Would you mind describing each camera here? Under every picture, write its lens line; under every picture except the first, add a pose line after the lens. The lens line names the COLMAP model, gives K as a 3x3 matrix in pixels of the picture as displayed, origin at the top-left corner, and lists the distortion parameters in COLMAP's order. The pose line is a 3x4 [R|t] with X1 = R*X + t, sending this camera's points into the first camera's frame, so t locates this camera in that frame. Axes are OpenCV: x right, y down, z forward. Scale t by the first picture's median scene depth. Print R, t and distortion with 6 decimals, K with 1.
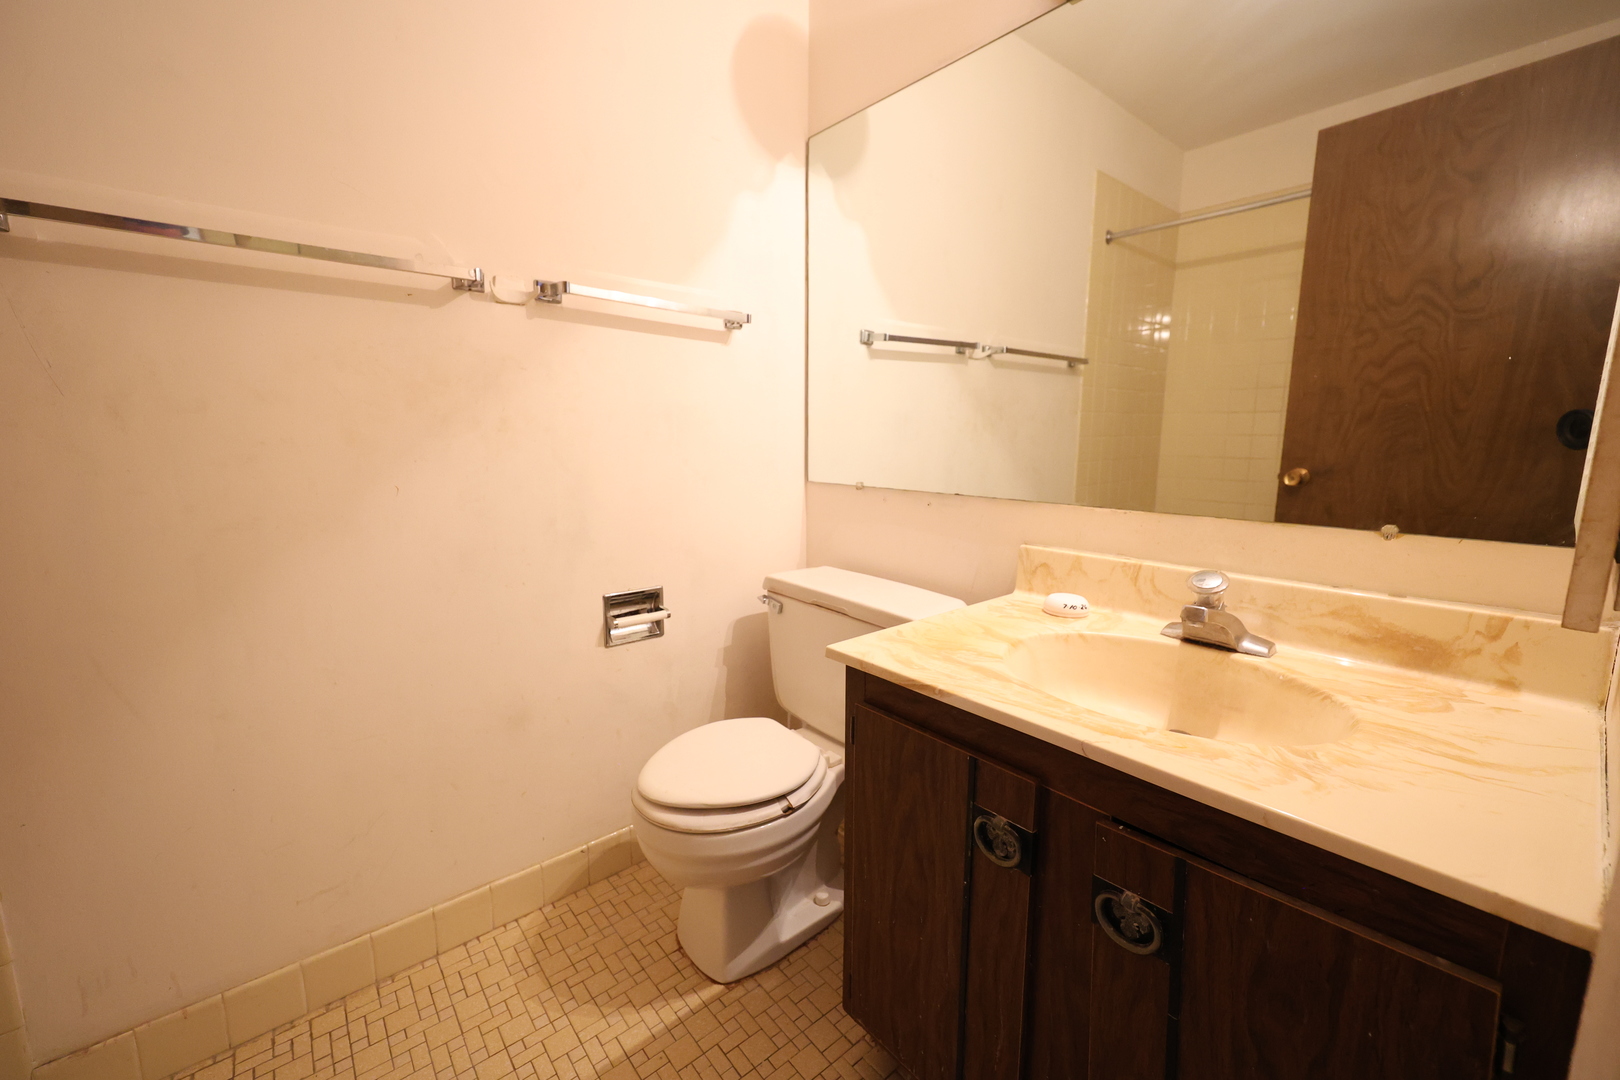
lens RADIAL K [[650.7, 0, 815.5], [0, 650.7, 537.0], [0, 0, 1]] dist [0.004332, -0.000021]
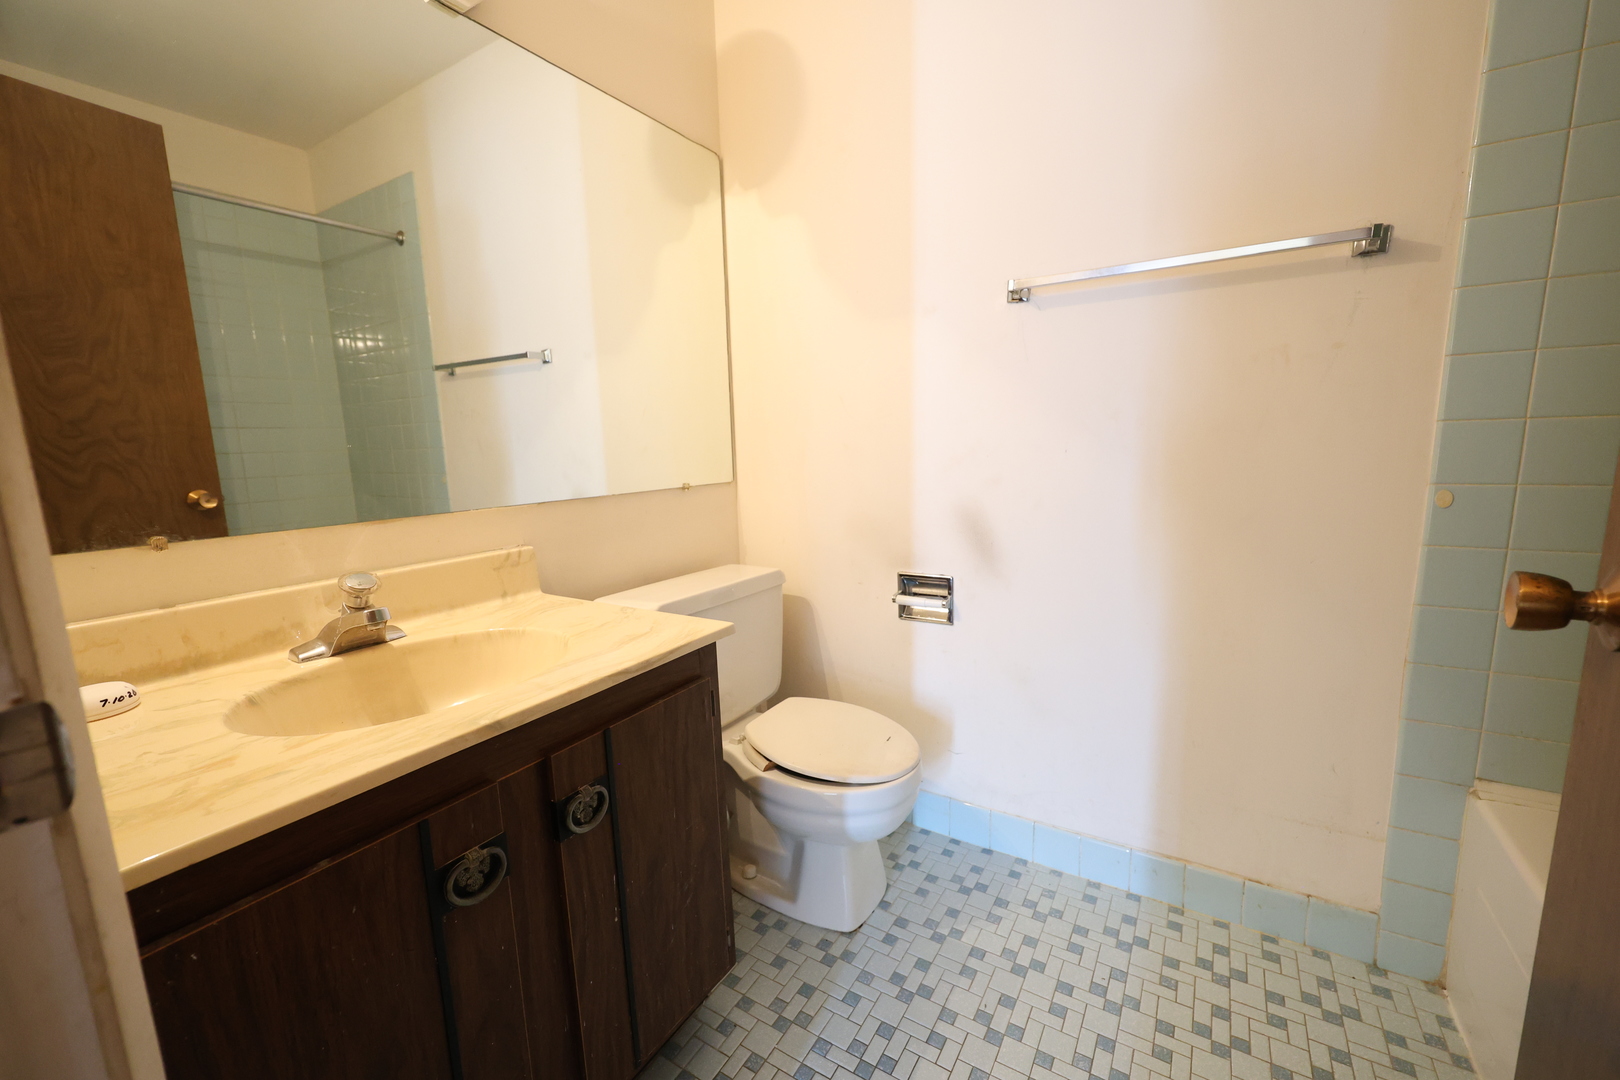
lens RADIAL K [[650.7, 0, 813.7], [0, 650.7, 541.6], [0, 0, 1]] dist [0.004332, -0.000021]
pose [[-0.317814, -0.154376, 0.935501, -0.592418], [0.161911, 0.963328, 0.213974, -0.104505], [-0.934226, 0.219472, -0.281164, 0.605905]]
